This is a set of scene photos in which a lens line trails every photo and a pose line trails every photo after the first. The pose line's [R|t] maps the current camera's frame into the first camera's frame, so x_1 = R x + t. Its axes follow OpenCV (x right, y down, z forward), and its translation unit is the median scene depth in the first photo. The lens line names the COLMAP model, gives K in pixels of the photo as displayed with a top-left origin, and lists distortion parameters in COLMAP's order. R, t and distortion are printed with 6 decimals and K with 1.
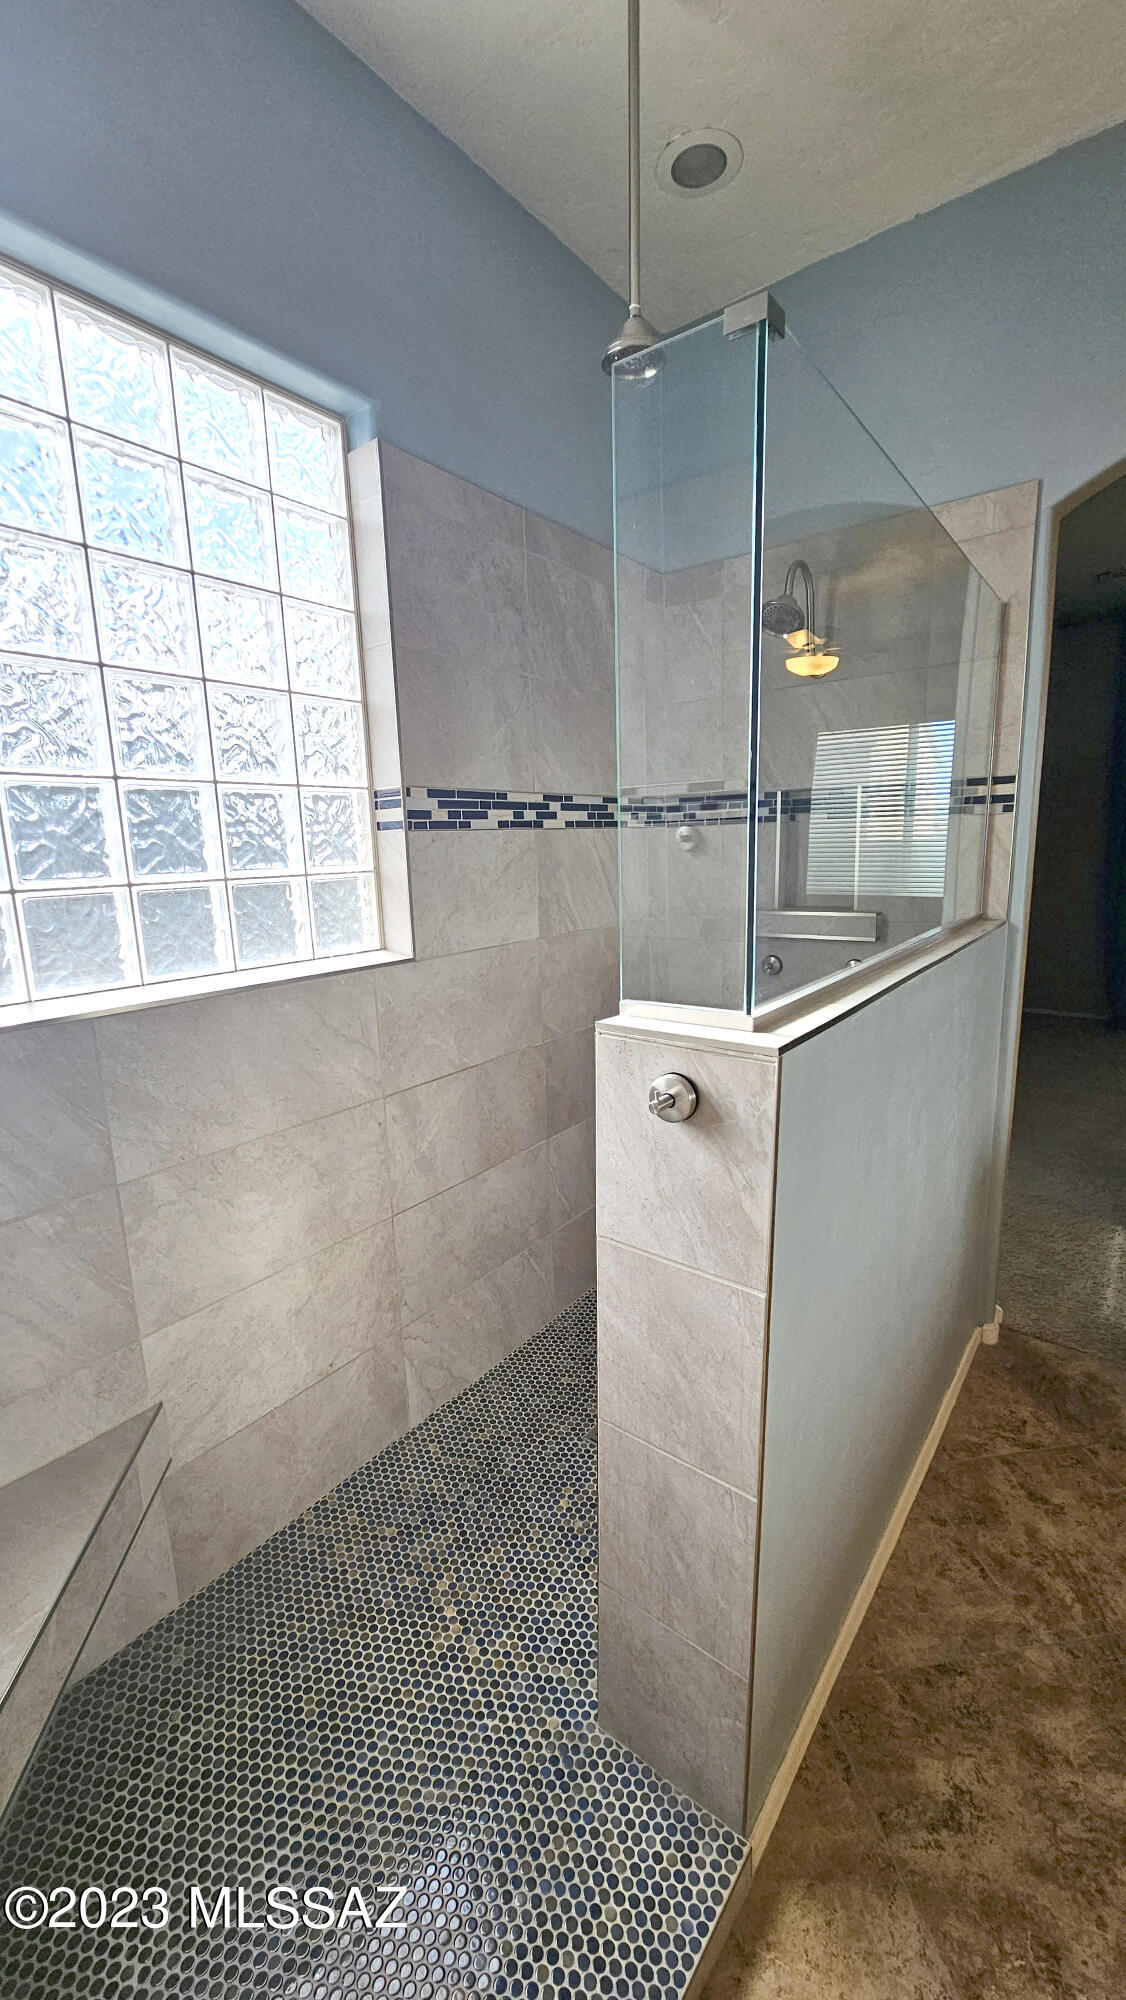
lens RADIAL K [[808.8, 0, 563.0], [0, 808.8, 1000.0], [0, 0, 1]] dist [-0.002279, 0.000164]
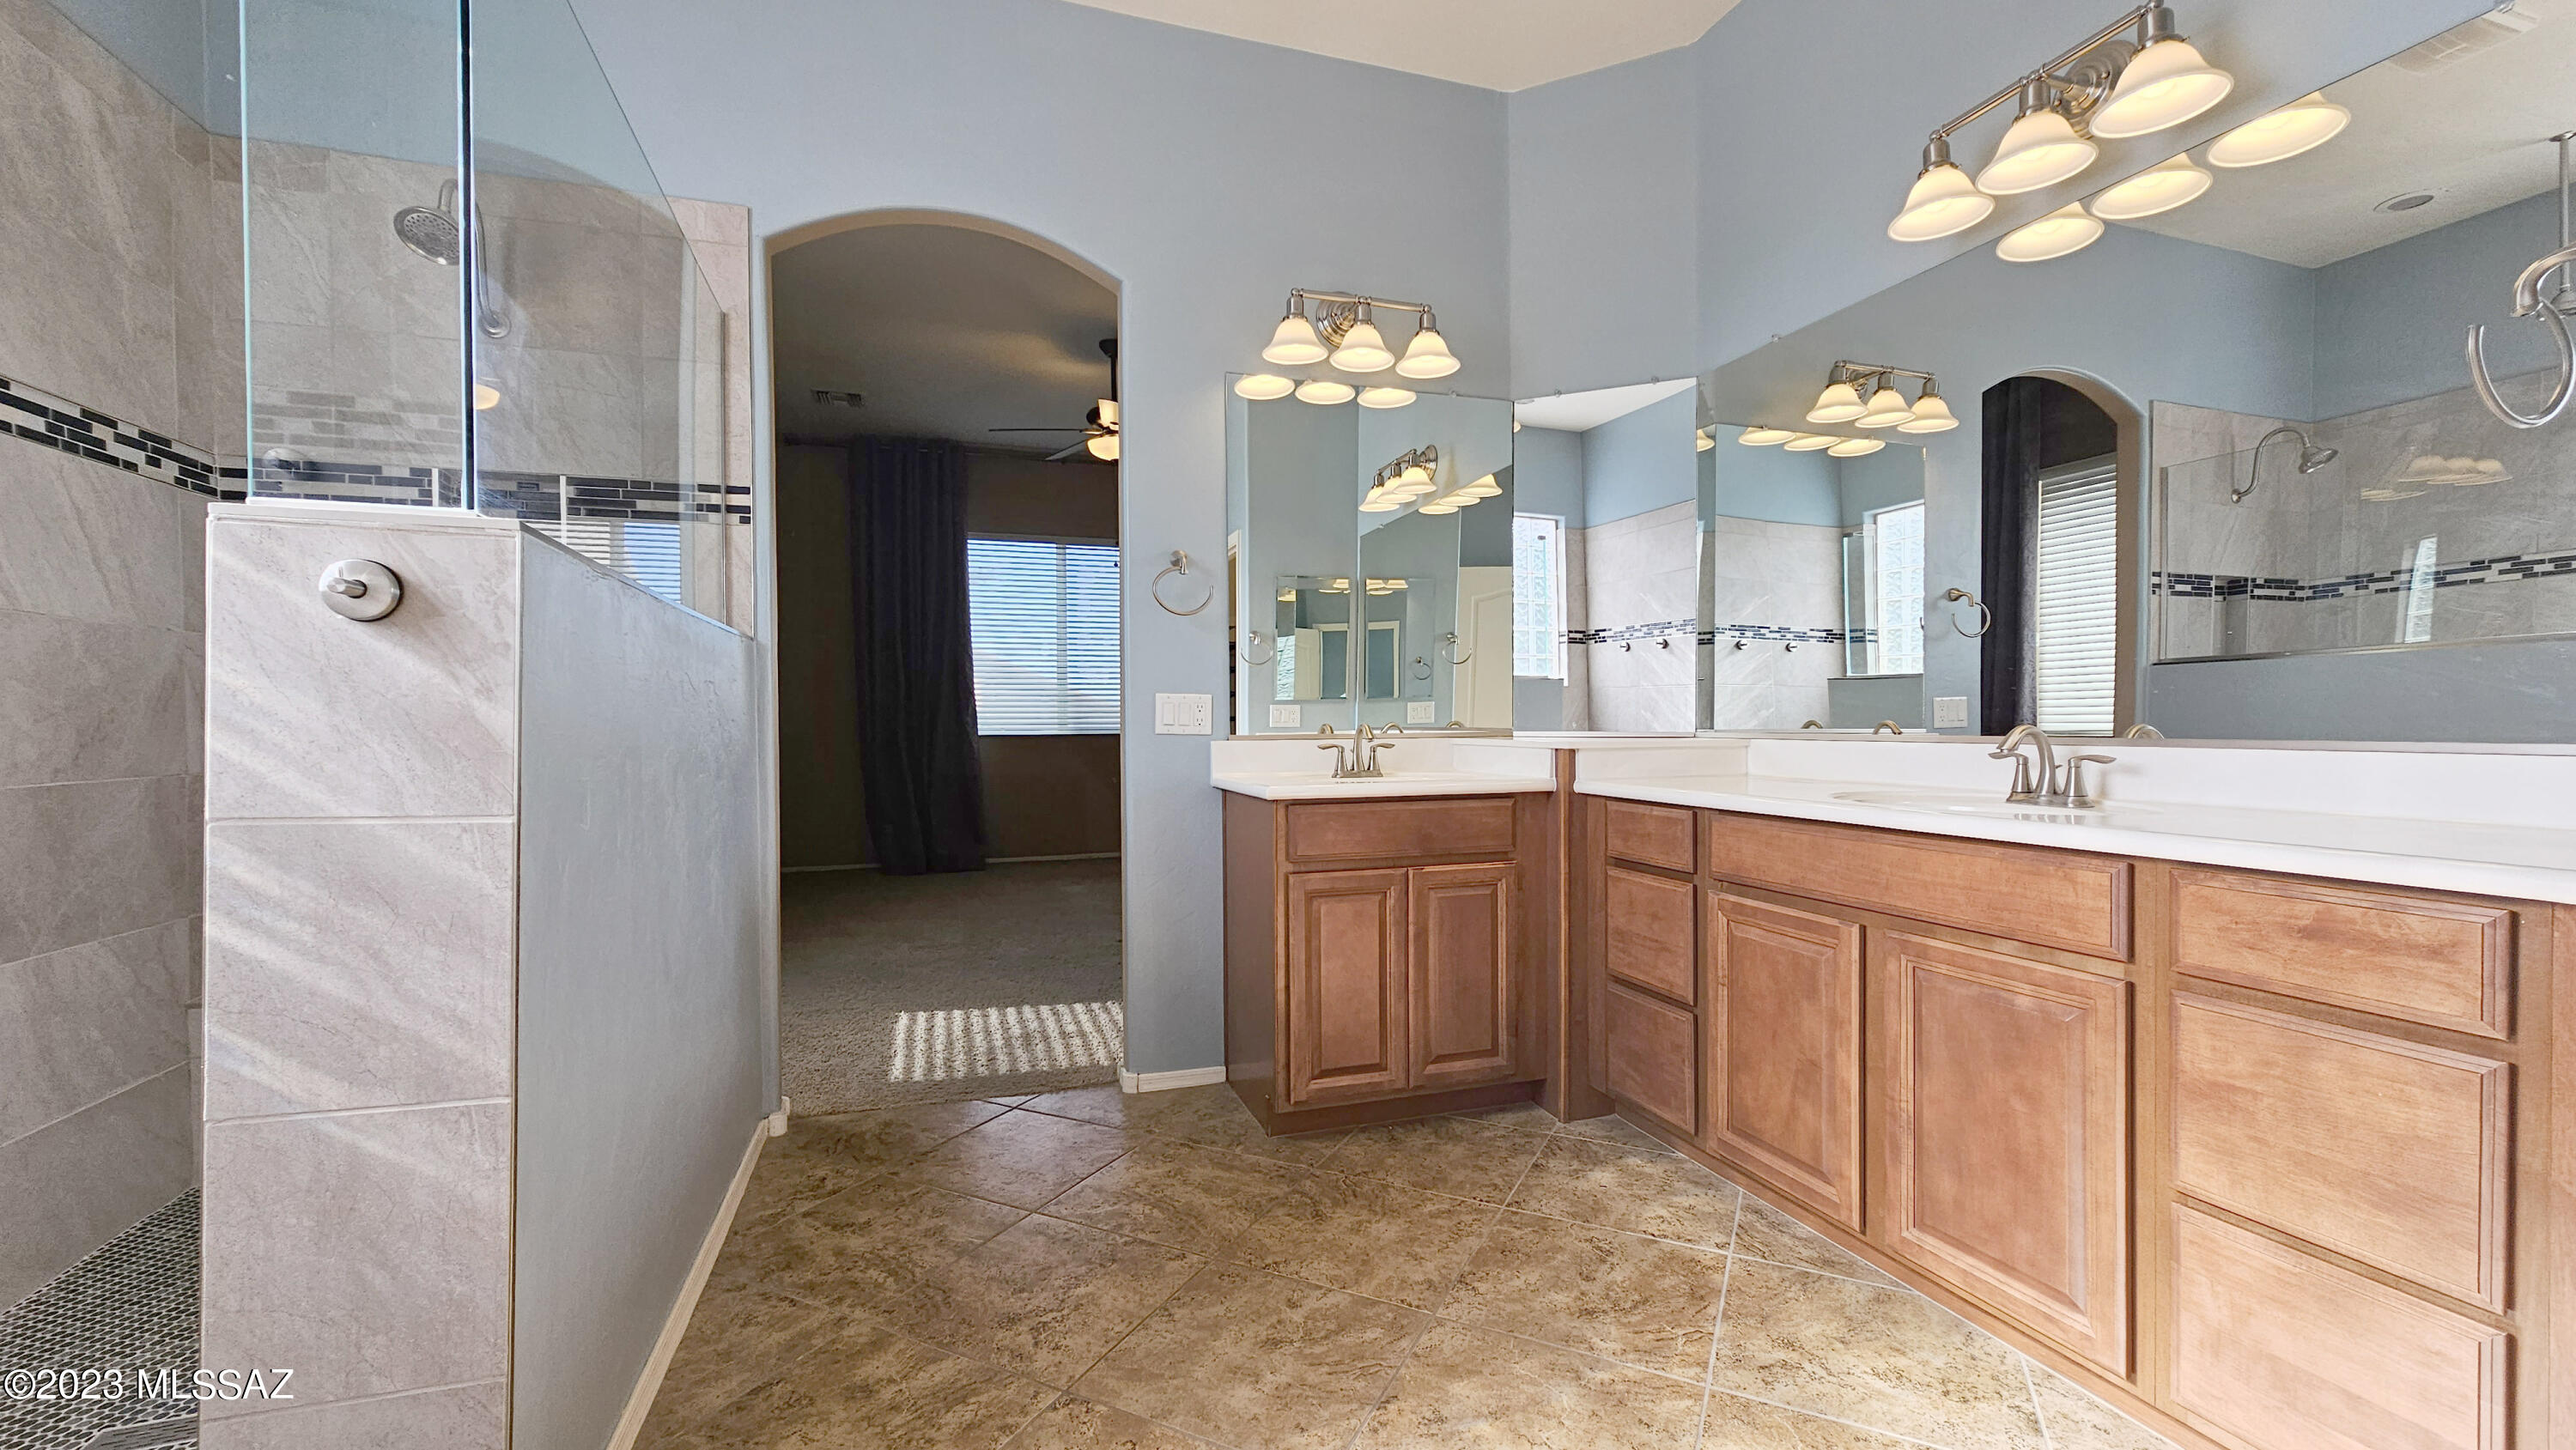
lens RADIAL K [[1025.4, 0, 1288.0], [0, 1025.4, 725.0], [0, 0, 1]] dist [0.000342, 0.000312]
pose [[0.558040, 0.015928, 0.829661, -0.094080], [0.150511, 0.981289, -0.120075, 0.247876], [-0.816050, 0.191880, 0.545201, -0.139064]]
